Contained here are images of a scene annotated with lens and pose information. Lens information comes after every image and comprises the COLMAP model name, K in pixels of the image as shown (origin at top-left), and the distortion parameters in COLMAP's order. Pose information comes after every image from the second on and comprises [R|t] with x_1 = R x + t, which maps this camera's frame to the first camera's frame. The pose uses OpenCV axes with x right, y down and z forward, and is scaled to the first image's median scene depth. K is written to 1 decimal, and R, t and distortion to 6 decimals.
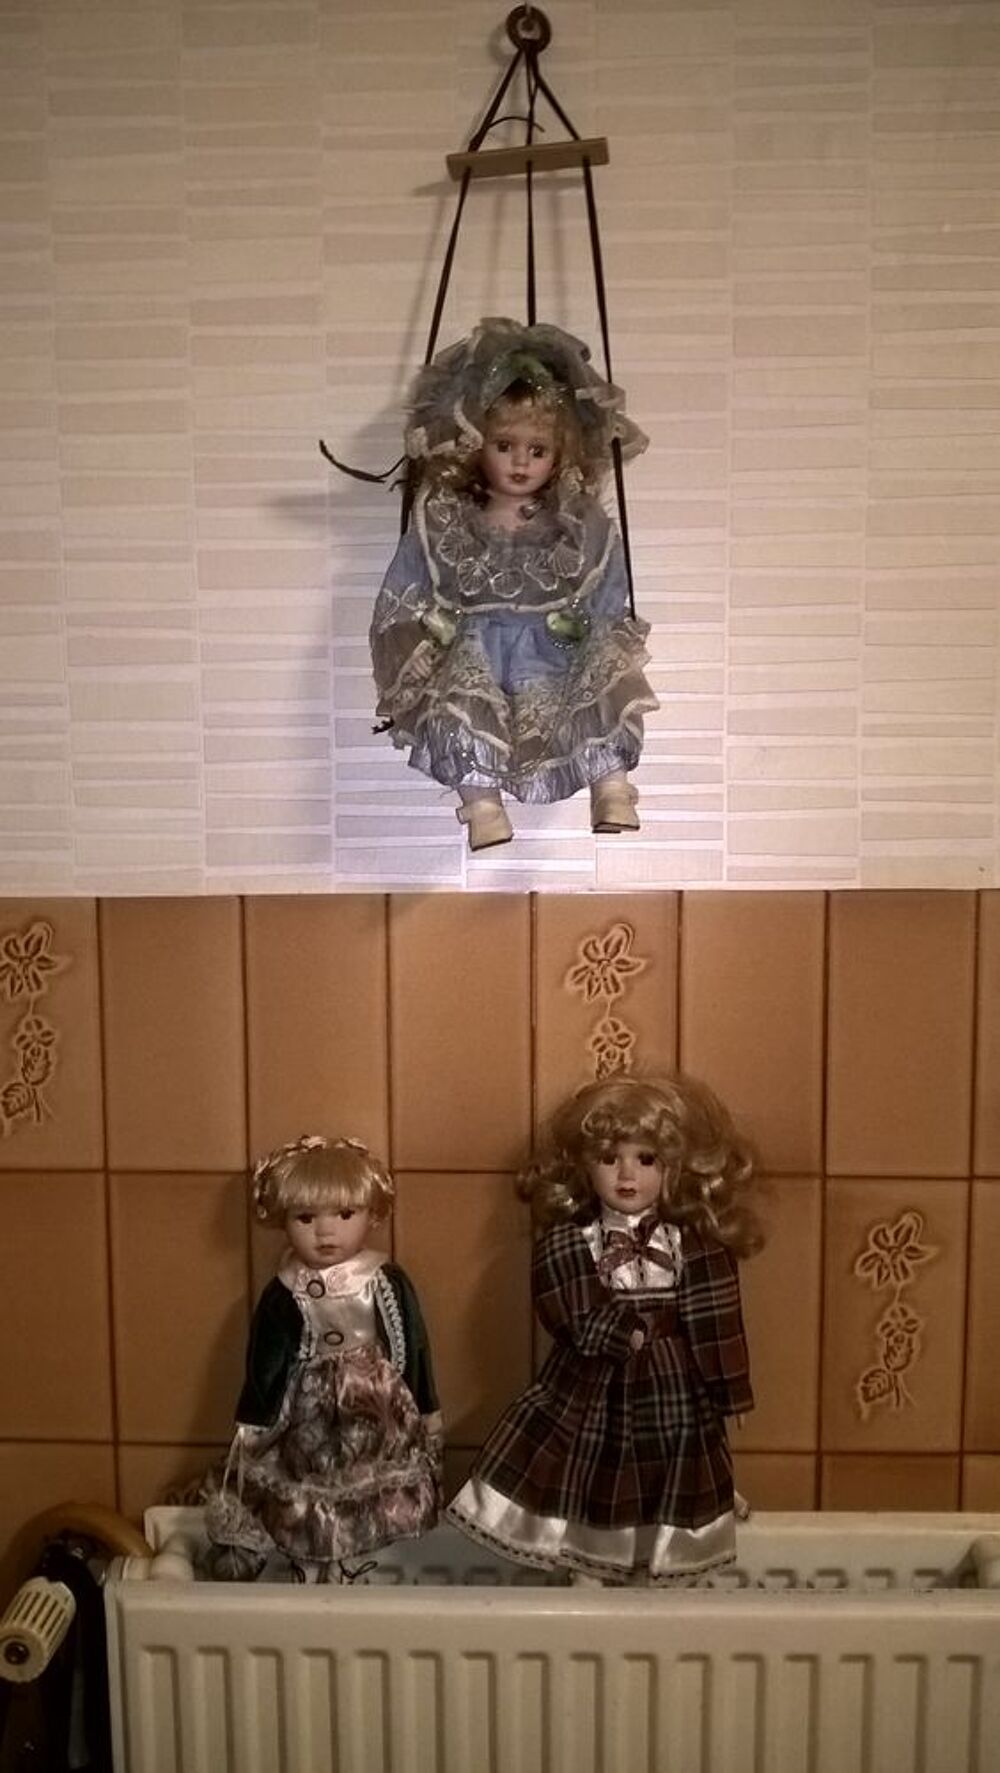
lens RADIAL K [[1531.0, 0, 500.0], [0, 1531.0, 886.5], [0, 0, 1]] dist [0.137913, -0.428710]
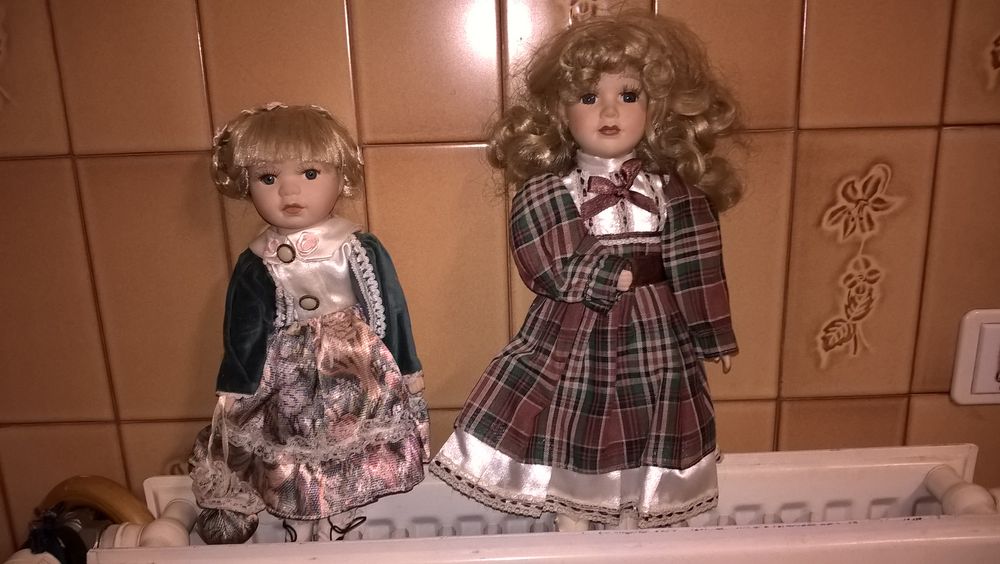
lens RADIAL K [[863.5, 0, 500.0], [0, 863.5, 282.0], [0, 0, 1]] dist [0.137913, -0.428710]
pose [[0.998557, -0.039592, 0.036291, -0.005978], [0.033370, 0.986812, 0.158396, 0.197044], [-0.042084, -0.156957, 0.986708, 0.456214]]
